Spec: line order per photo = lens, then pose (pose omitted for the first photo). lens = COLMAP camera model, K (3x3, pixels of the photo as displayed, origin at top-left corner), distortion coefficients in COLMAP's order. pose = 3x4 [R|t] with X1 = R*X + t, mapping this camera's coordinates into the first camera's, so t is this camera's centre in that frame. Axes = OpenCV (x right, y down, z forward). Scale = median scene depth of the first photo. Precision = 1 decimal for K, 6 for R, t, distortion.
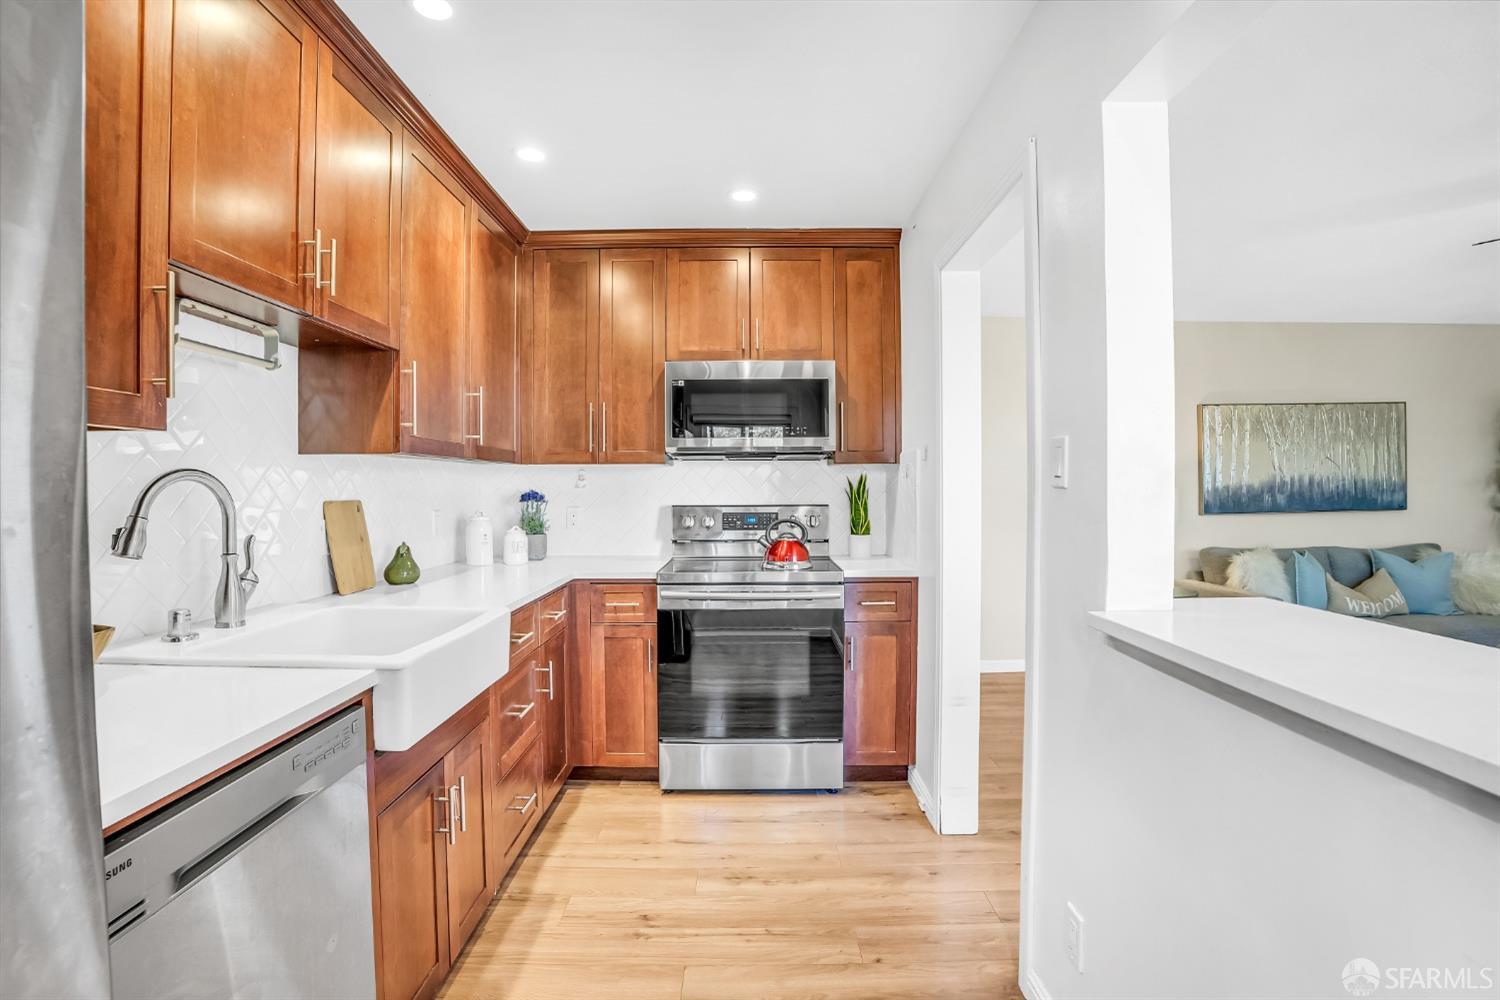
lens RADIAL K [[700.9, 0, 750.3], [0, 700.9, 496.9], [0, 0, 1]] dist [-0.043014, 0.000741]
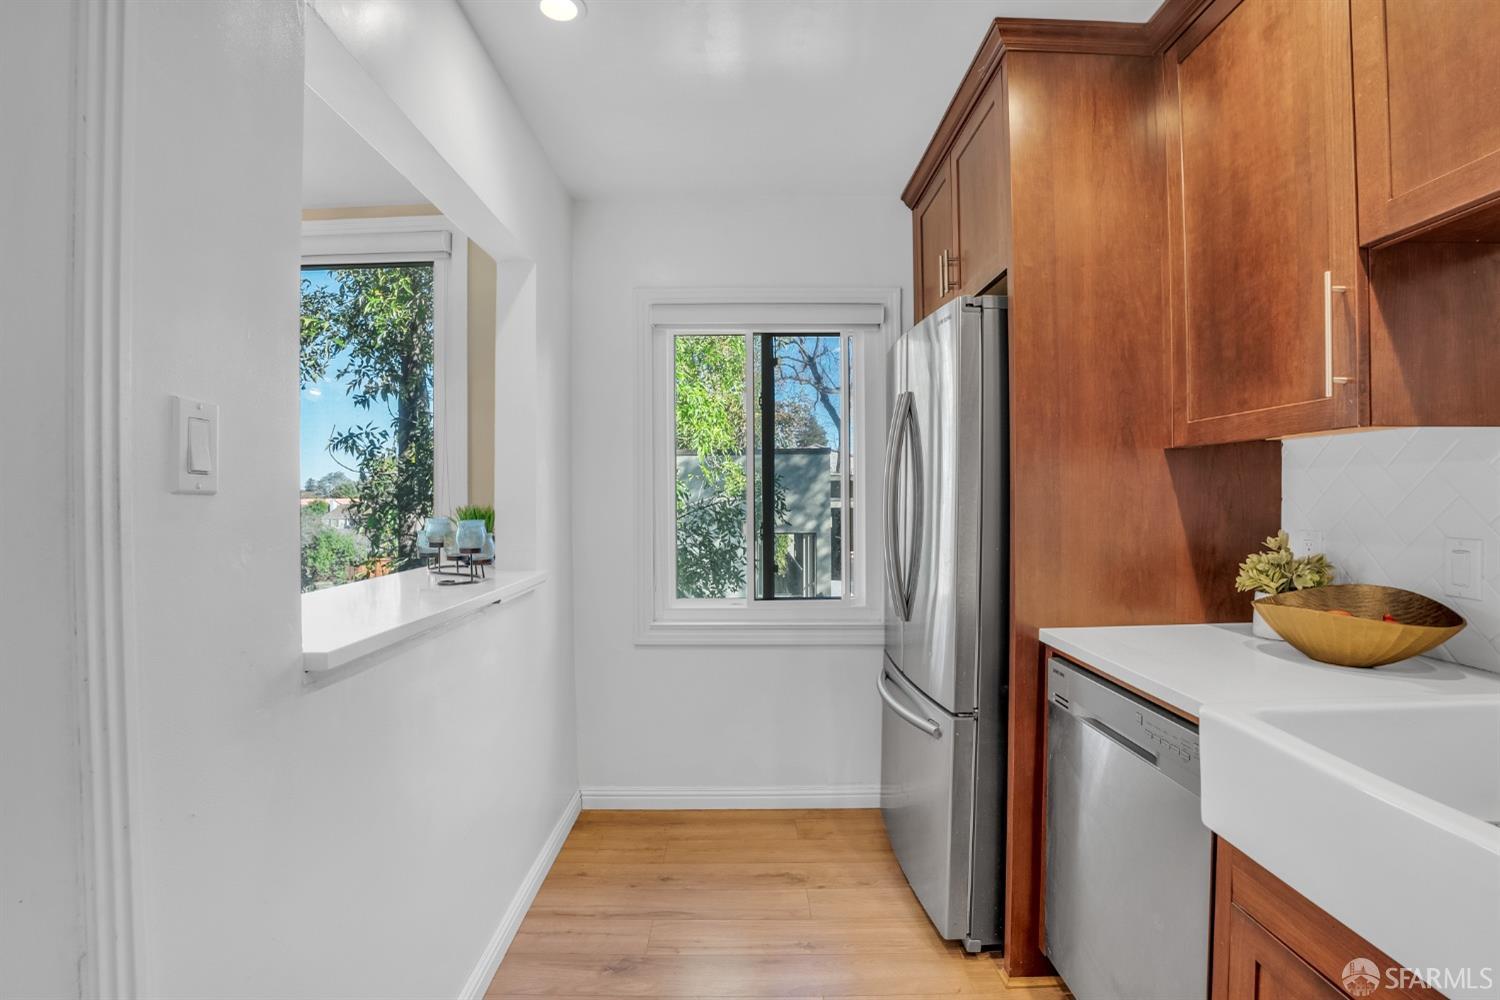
lens RADIAL K [[700.9, 0, 750.7], [0, 700.9, 499.3], [0, 0, 1]] dist [-0.043014, 0.000741]
pose [[-0.999957, 0.005769, -0.007307, -0.020310], [0.005641, 0.999832, 0.017463, -0.003889], [0.007407, 0.017421, -0.999821, 0.524980]]
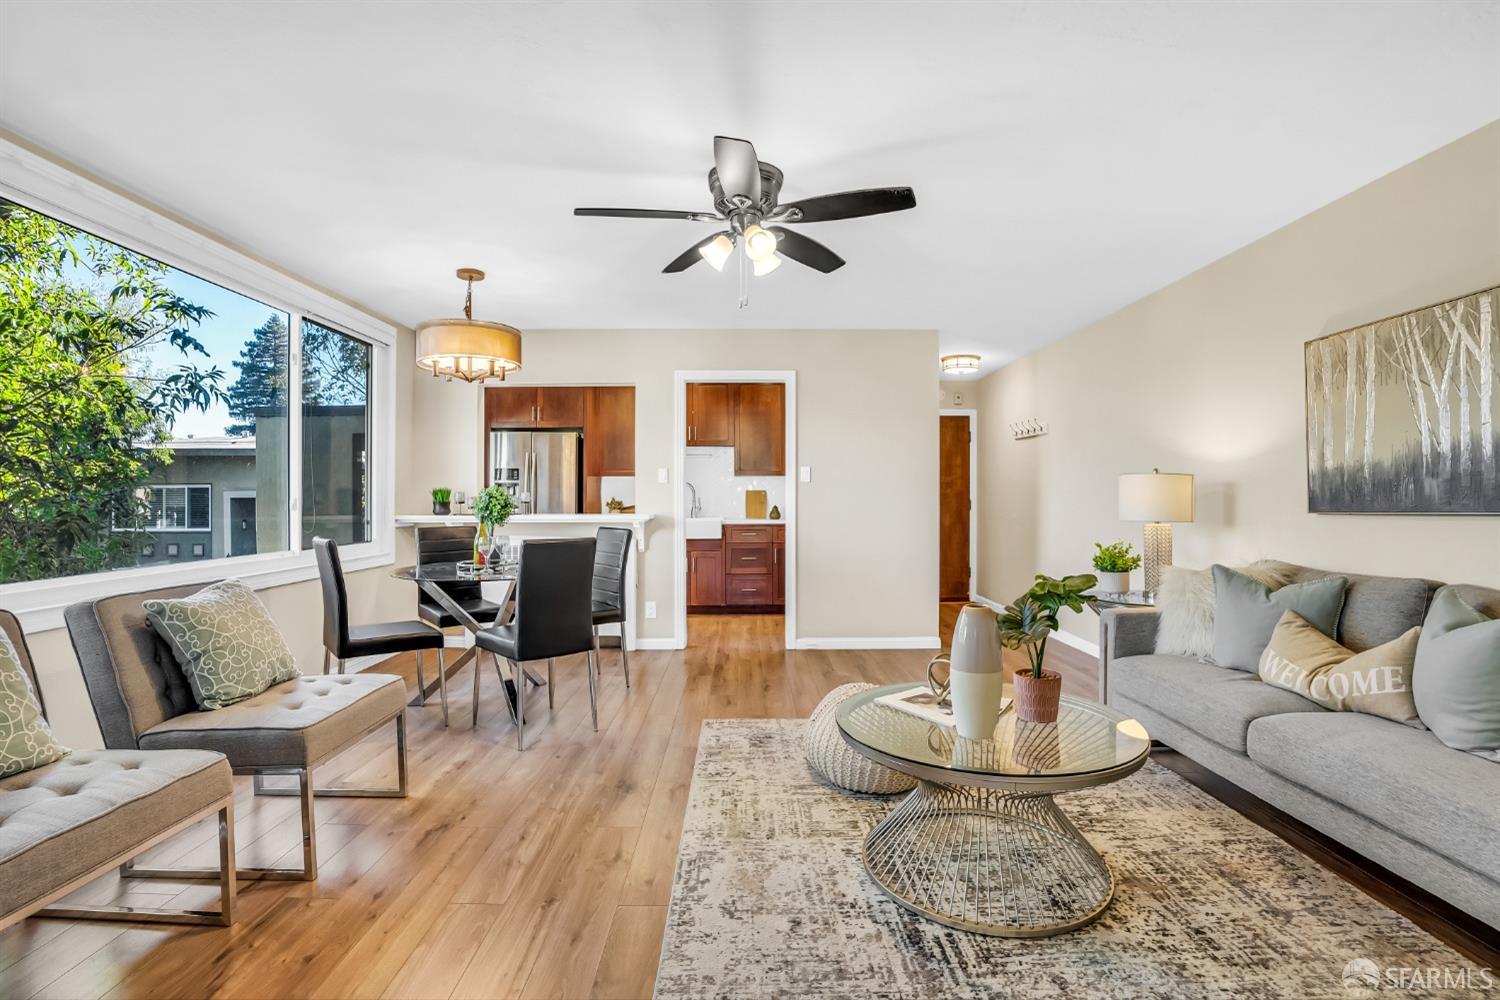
lens RADIAL K [[700.9, 0, 752.2], [0, 700.9, 500.7], [0, 0, 1]] dist [-0.043014, 0.000741]
pose [[0.013985, 0.004328, -0.999893, 1.287780], [-0.013042, 0.999906, 0.004146, 0.018426], [0.999817, 0.012983, 0.014040, 0.471175]]
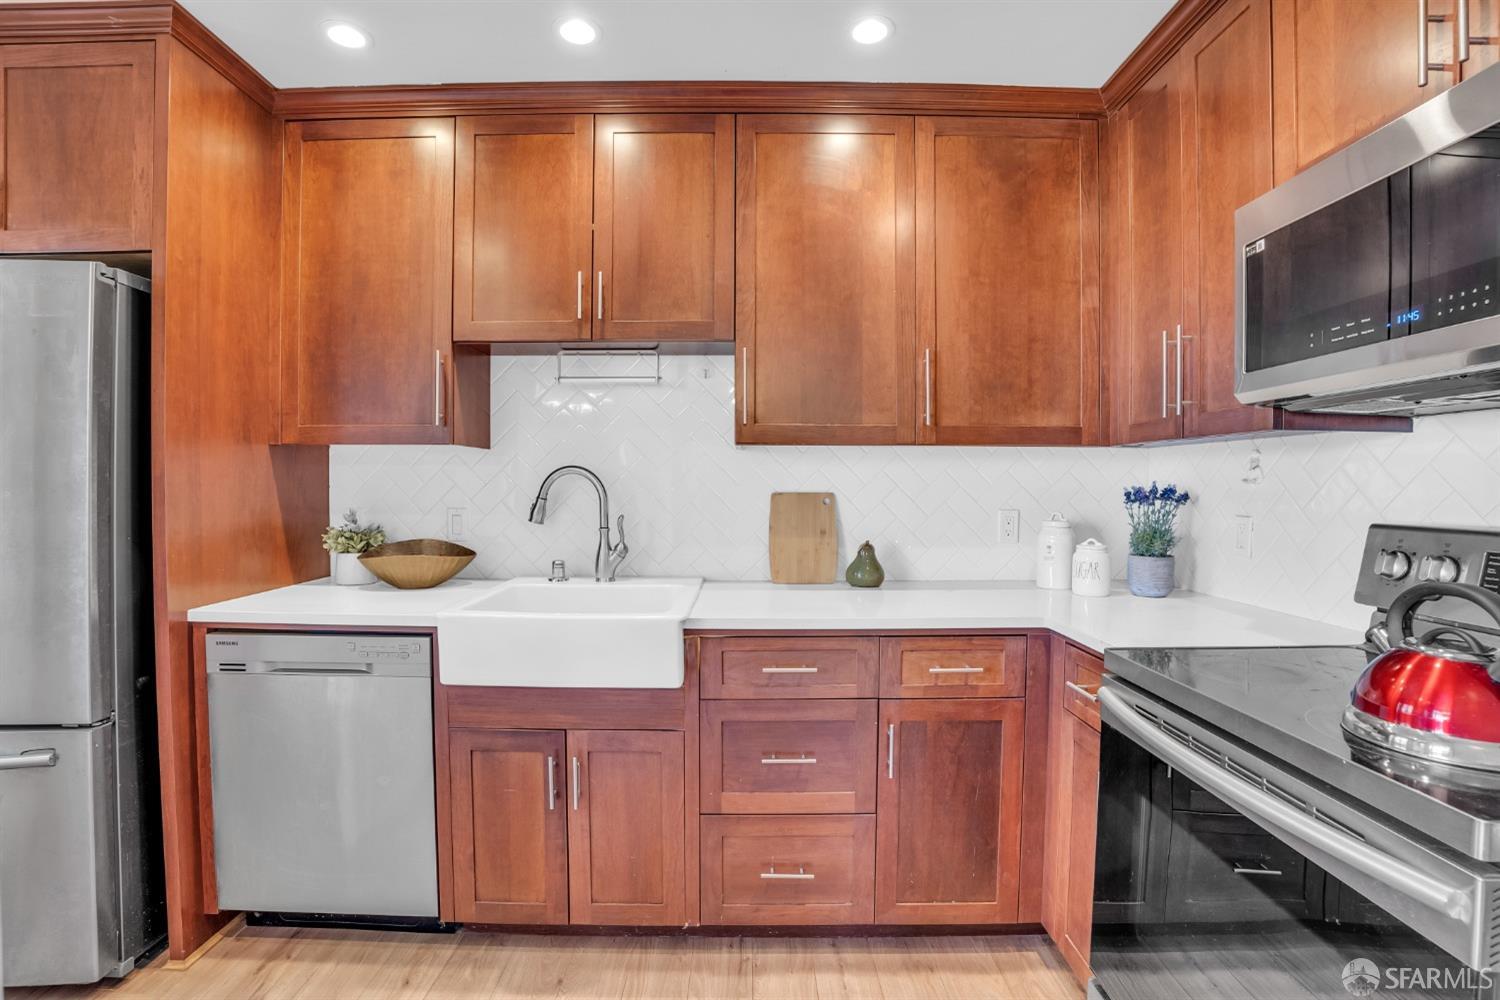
lens RADIAL K [[700.9, 0, 753.7], [0, 700.9, 500.6], [0, 0, 1]] dist [-0.043014, 0.000741]
pose [[0.008069, 0.026221, -0.999624, 0.228196], [-0.018185, 0.999495, 0.026071, -0.004059], [0.999802, 0.017968, 0.008542, 0.461575]]
